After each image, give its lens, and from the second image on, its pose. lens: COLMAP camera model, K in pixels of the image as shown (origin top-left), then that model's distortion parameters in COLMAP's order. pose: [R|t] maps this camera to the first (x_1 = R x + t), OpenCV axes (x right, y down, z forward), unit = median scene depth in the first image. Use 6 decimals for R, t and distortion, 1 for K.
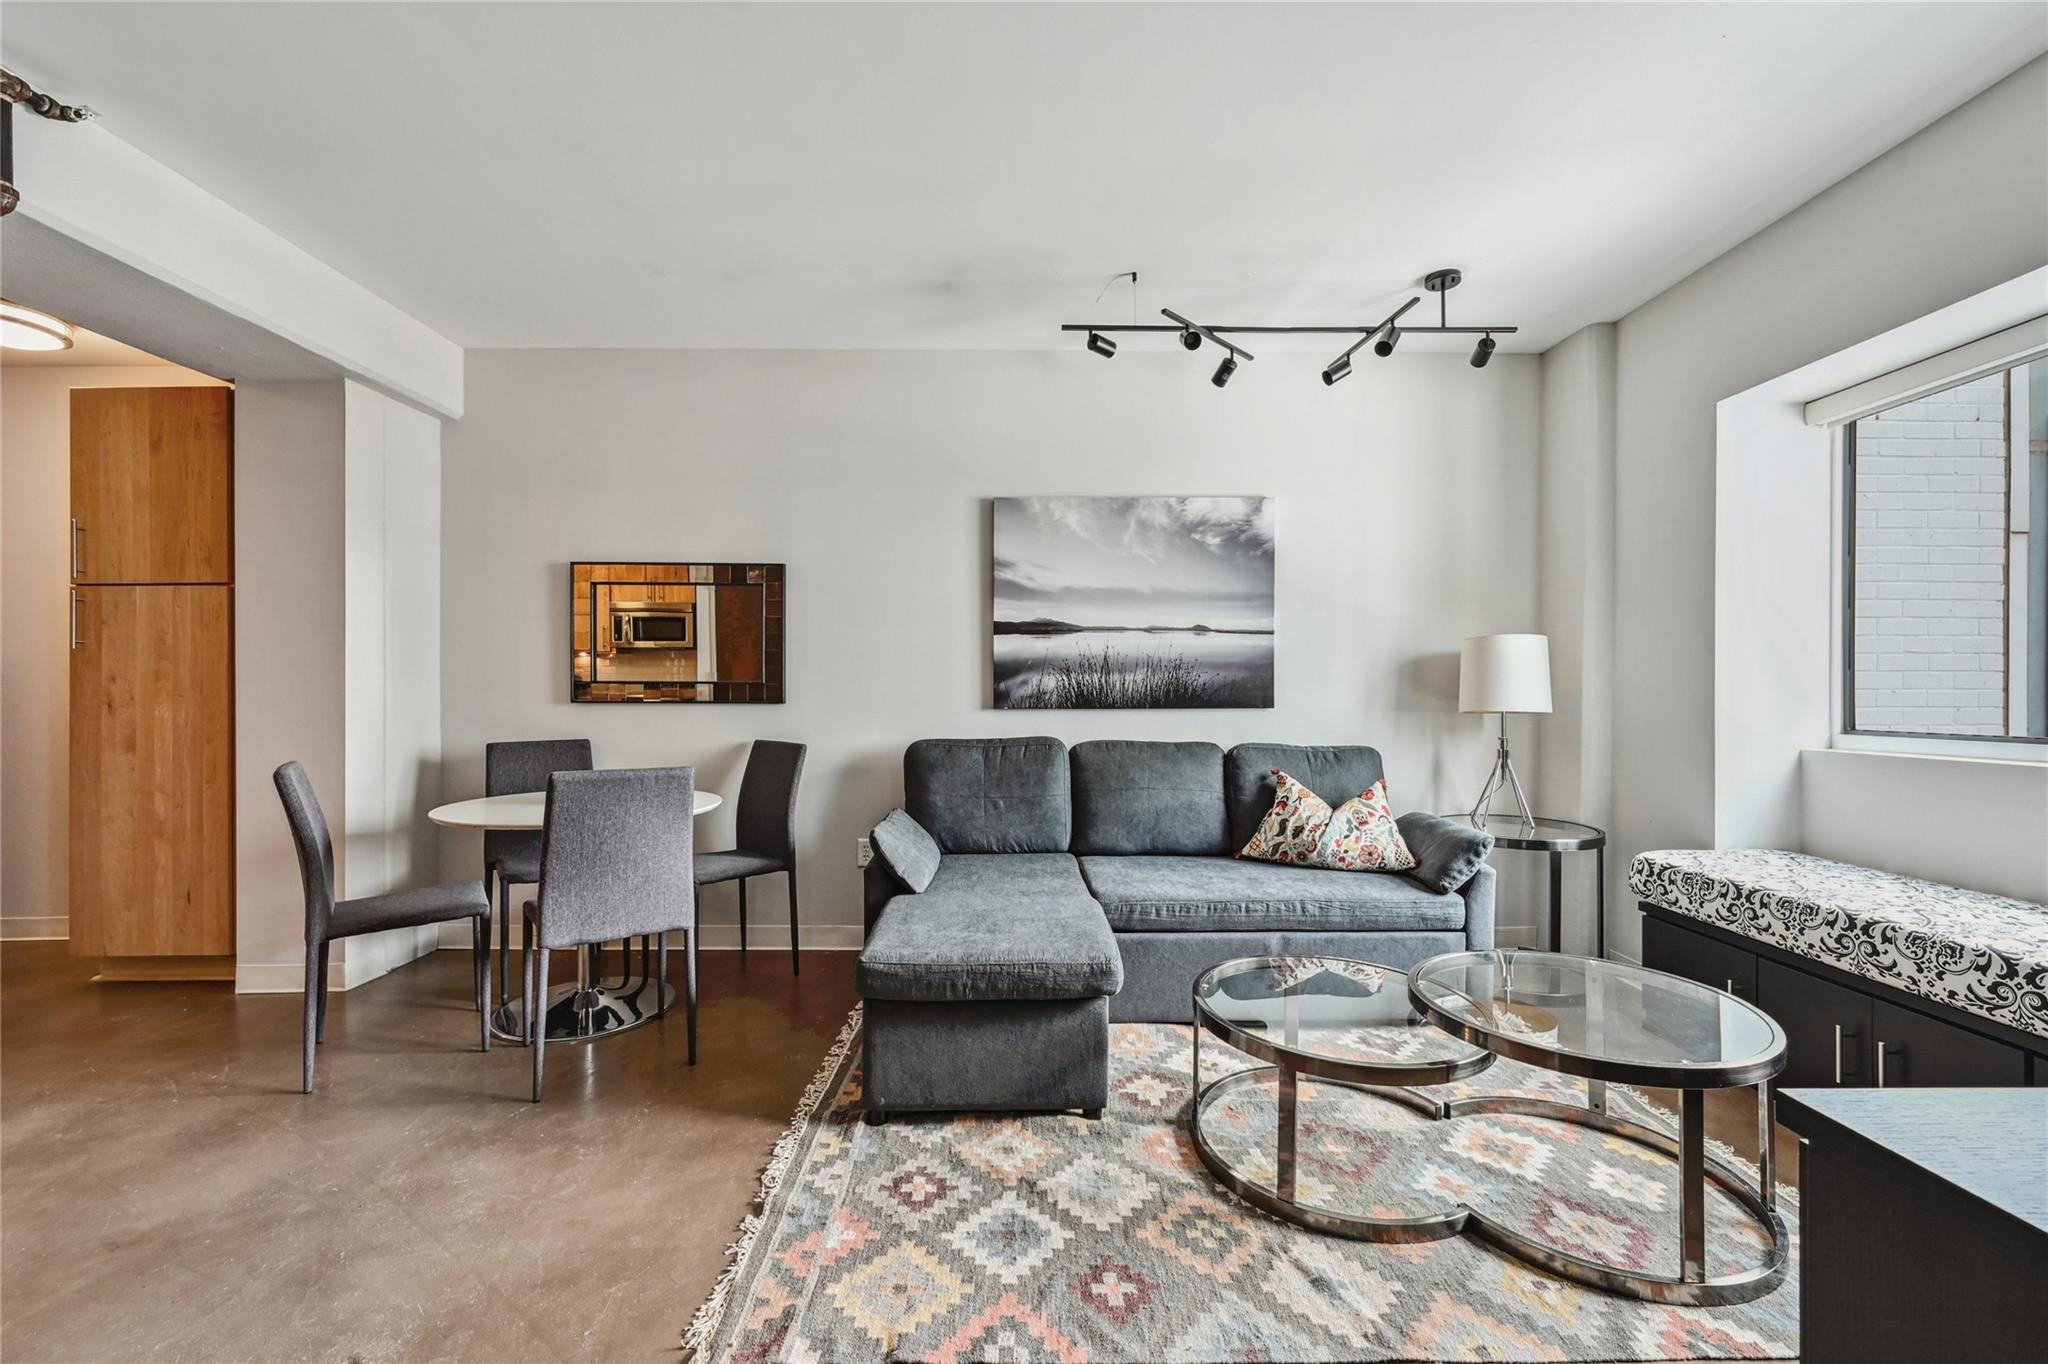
lens RADIAL K [[819.3, 0, 1027.1], [0, 819.3, 686.8], [0, 0, 1]] dist [0.001926, -0.000357]
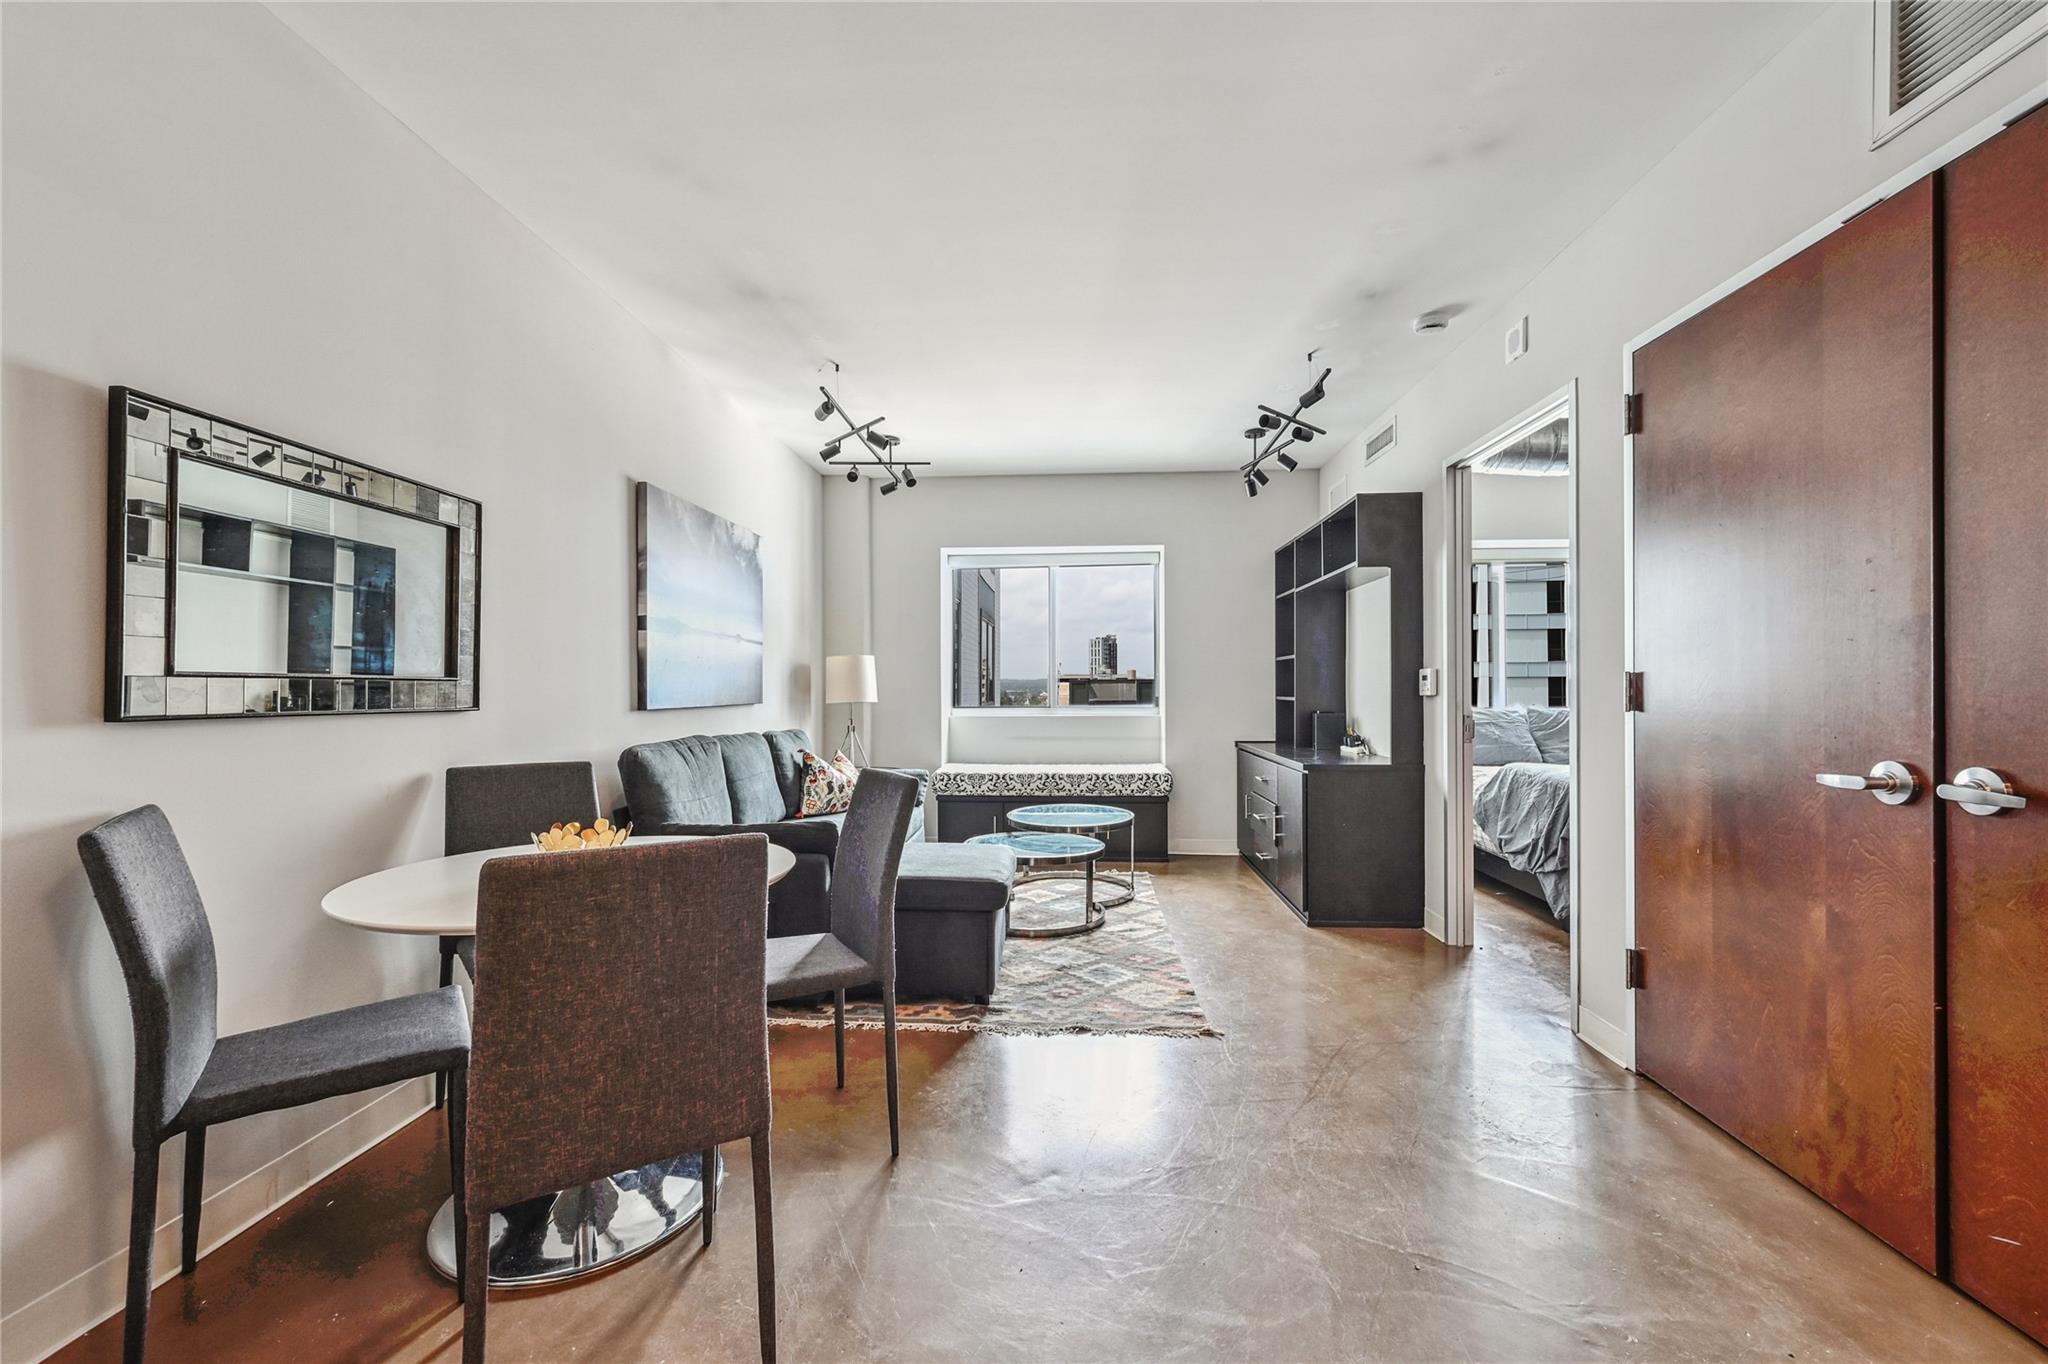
lens RADIAL K [[819.3, 0, 1027.5], [0, 819.3, 687.7], [0, 0, 1]] dist [0.001926, -0.000357]
pose [[0.070236, -0.000137, 0.997530, -1.043580], [0.000996, 1.000000, 0.000067, 0.002061], [-0.997530, 0.000989, 0.070236, 0.563908]]
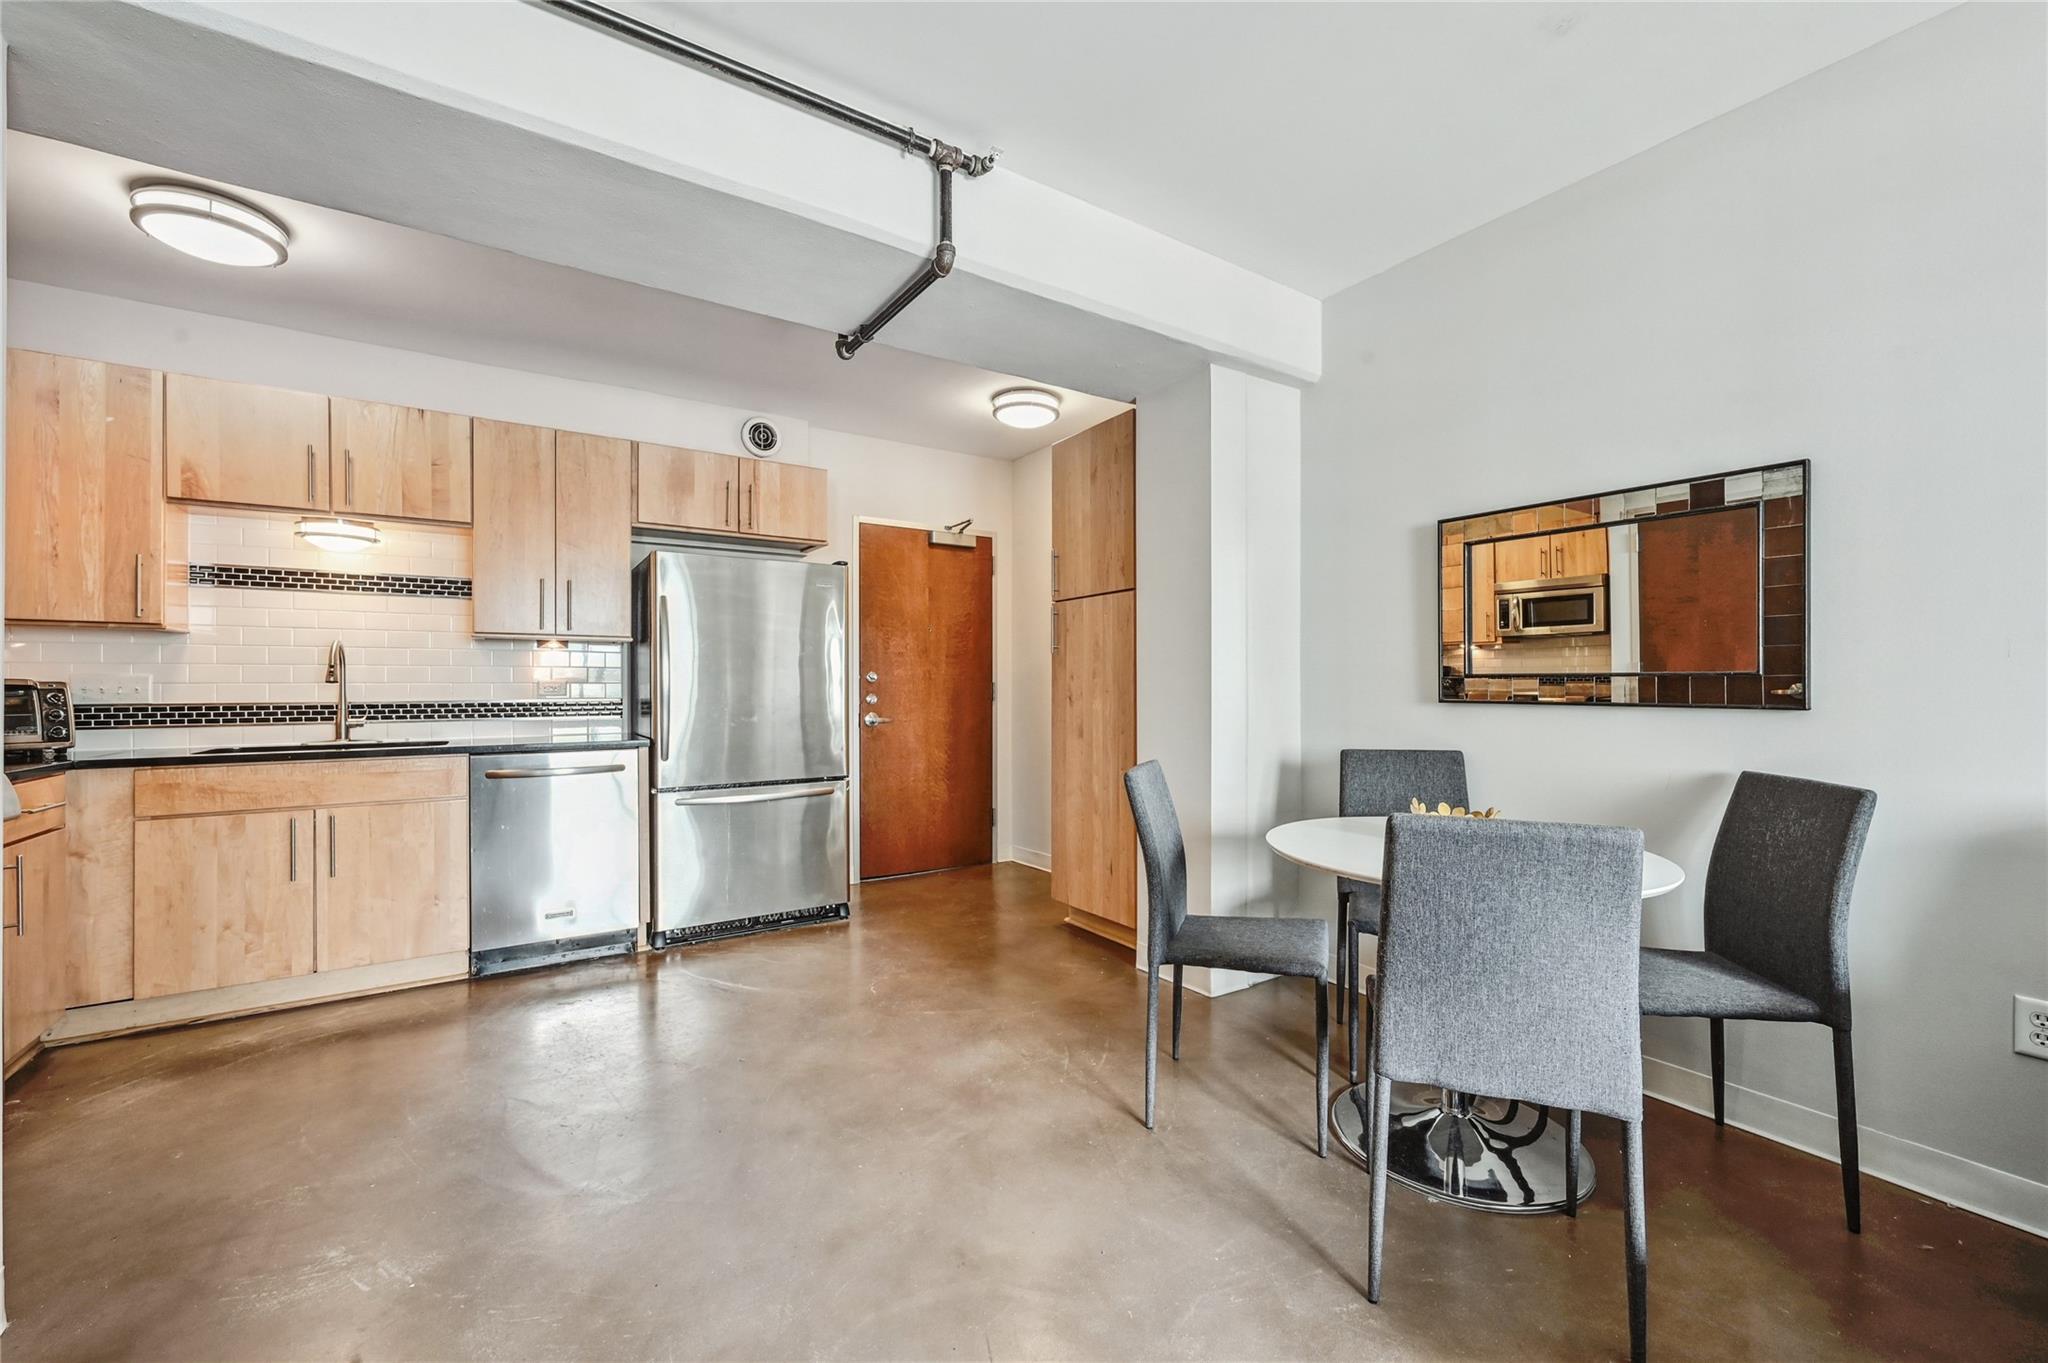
lens RADIAL K [[819.7, 0, 1031.0], [0, 819.7, 689.2], [0, 0, 1]] dist [0.000105, -0.000347]
pose [[0.550262, 0.002853, -0.834987, -0.137124], [0.003789, 0.999975, 0.005913, 0.001061], [0.834984, -0.006418, 0.550237, 0.282880]]
